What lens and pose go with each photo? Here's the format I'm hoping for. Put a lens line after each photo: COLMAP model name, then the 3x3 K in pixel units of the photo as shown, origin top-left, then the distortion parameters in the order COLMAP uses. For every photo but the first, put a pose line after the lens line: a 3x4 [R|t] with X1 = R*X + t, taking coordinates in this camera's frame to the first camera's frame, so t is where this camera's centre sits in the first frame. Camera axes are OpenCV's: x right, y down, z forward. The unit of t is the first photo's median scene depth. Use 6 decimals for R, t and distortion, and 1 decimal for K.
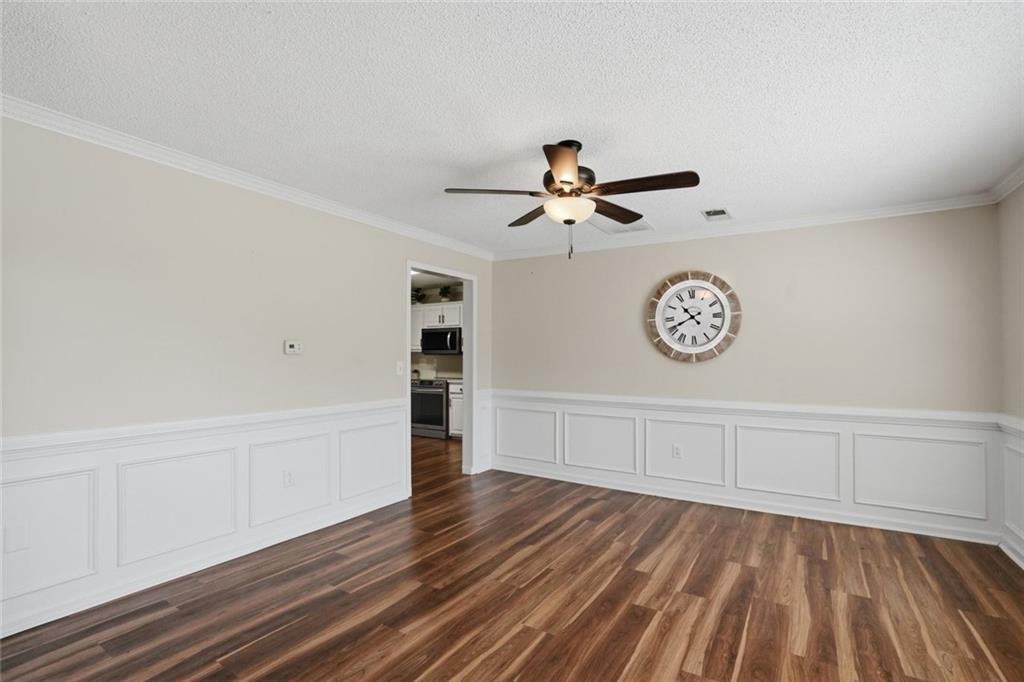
lens RADIAL K [[482.5, 0, 510.7], [0, 482.5, 348.5], [0, 0, 1]] dist [-0.054003, 0.021001]
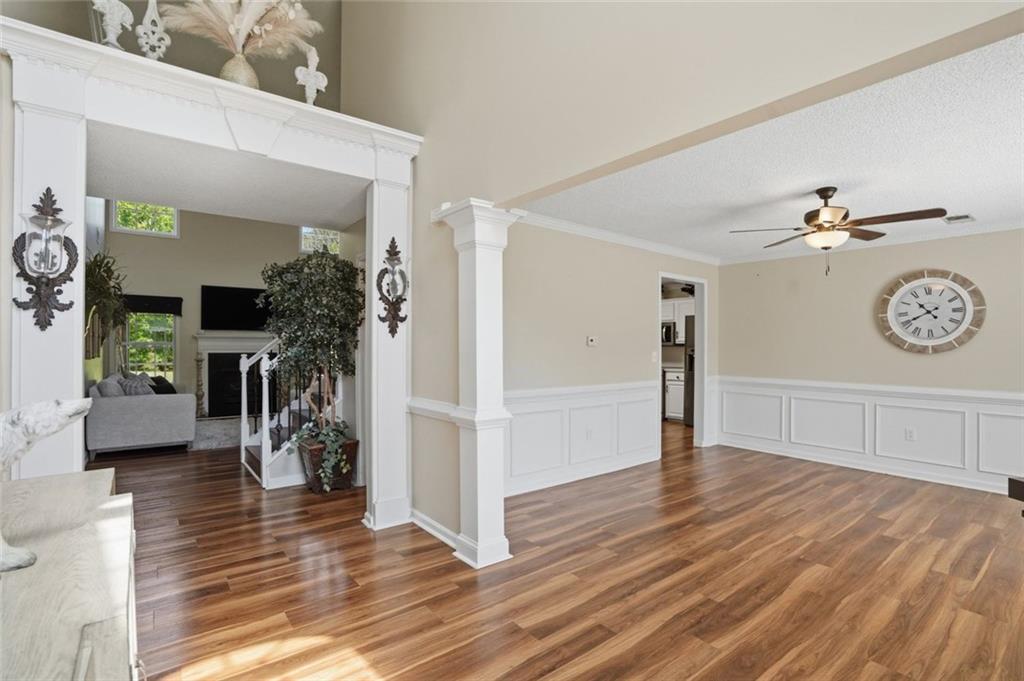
lens RADIAL K [[482.5, 0, 510.7], [0, 482.5, 348.0], [0, 0, 1]] dist [-0.054003, 0.021001]
pose [[0.941333, 0.001867, -0.337473, -0.164049], [0.004040, 0.999851, 0.016802, -0.005948], [0.337454, -0.017179, 0.941185, -0.340786]]
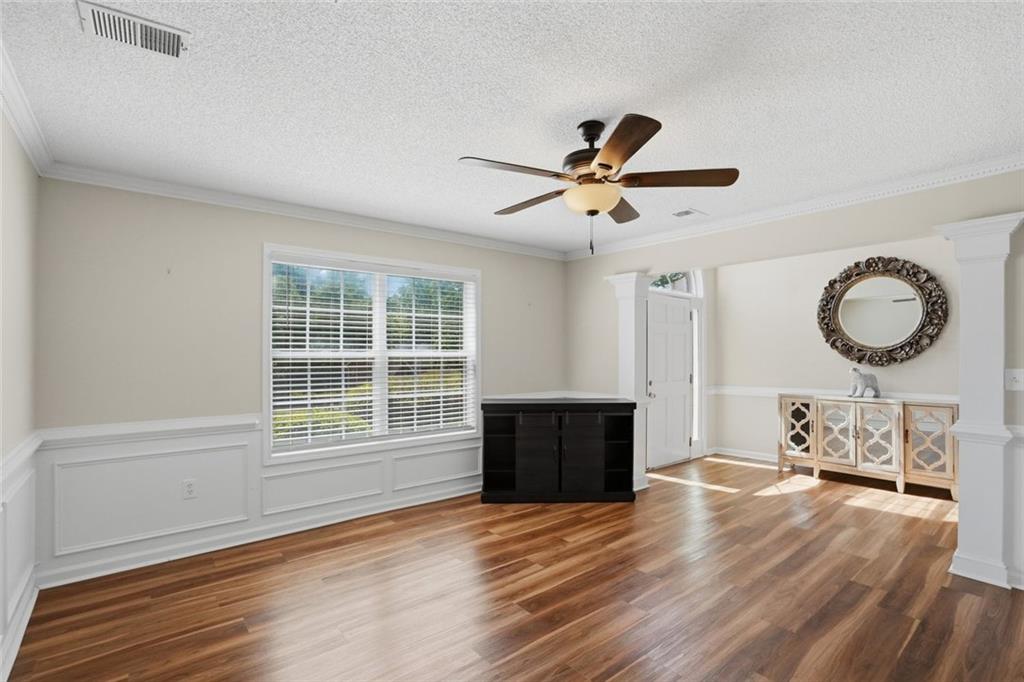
lens RADIAL K [[482.5, 0, 510.7], [0, 482.5, 348.5], [0, 0, 1]] dist [-0.054003, 0.021001]
pose [[-0.947045, 0.001774, 0.321095, -0.013109], [-0.005217, 0.999768, -0.020913, 0.003647], [-0.321057, -0.021481, -0.946816, 1.161160]]
